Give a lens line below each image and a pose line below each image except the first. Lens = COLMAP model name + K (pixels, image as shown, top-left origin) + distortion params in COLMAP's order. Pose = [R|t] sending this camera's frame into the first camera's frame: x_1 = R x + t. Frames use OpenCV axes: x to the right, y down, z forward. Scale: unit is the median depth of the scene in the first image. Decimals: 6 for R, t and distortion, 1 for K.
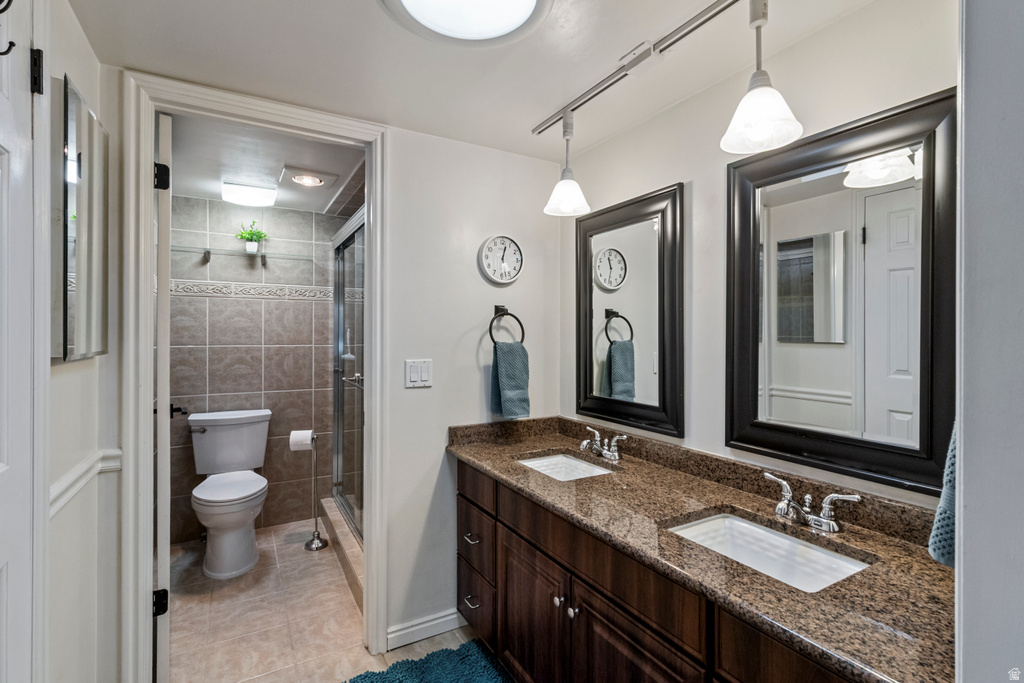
lens RADIAL K [[479.7, 0, 517.1], [0, 479.7, 334.0], [0, 0, 1]] dist [0.000966, 0.000699]
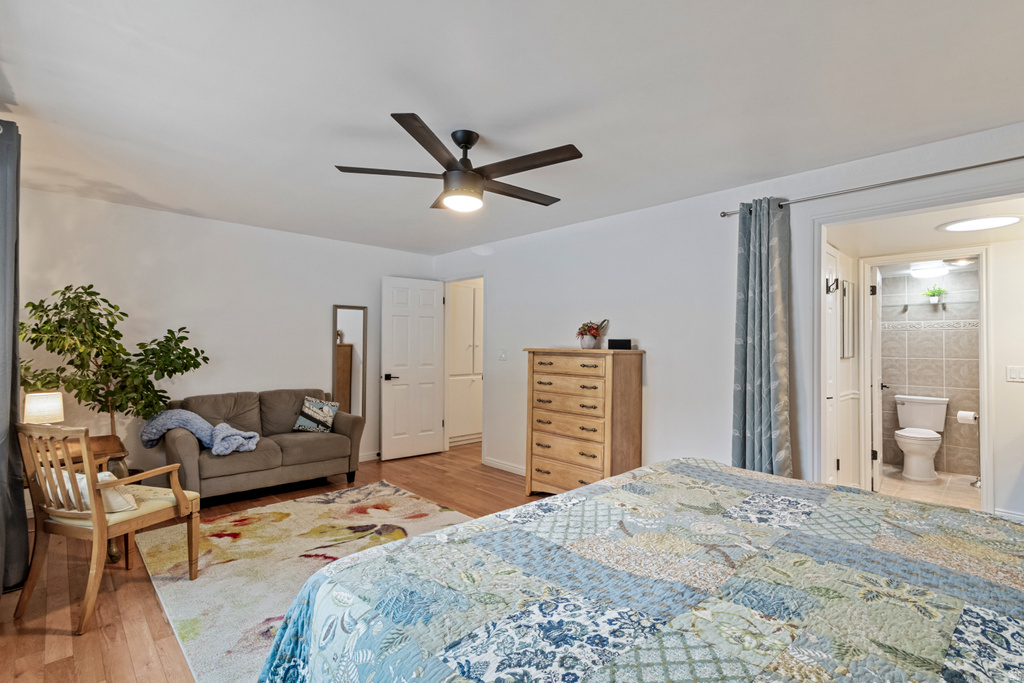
lens RADIAL K [[479.7, 0, 512.2], [0, 479.7, 342.3], [0, 0, 1]] dist [0.000966, 0.000699]
pose [[0.242498, -0.012677, -0.970069, 0.723378], [-0.005290, 0.999882, -0.014389, -0.000144], [0.970138, 0.008621, 0.242402, -0.846019]]
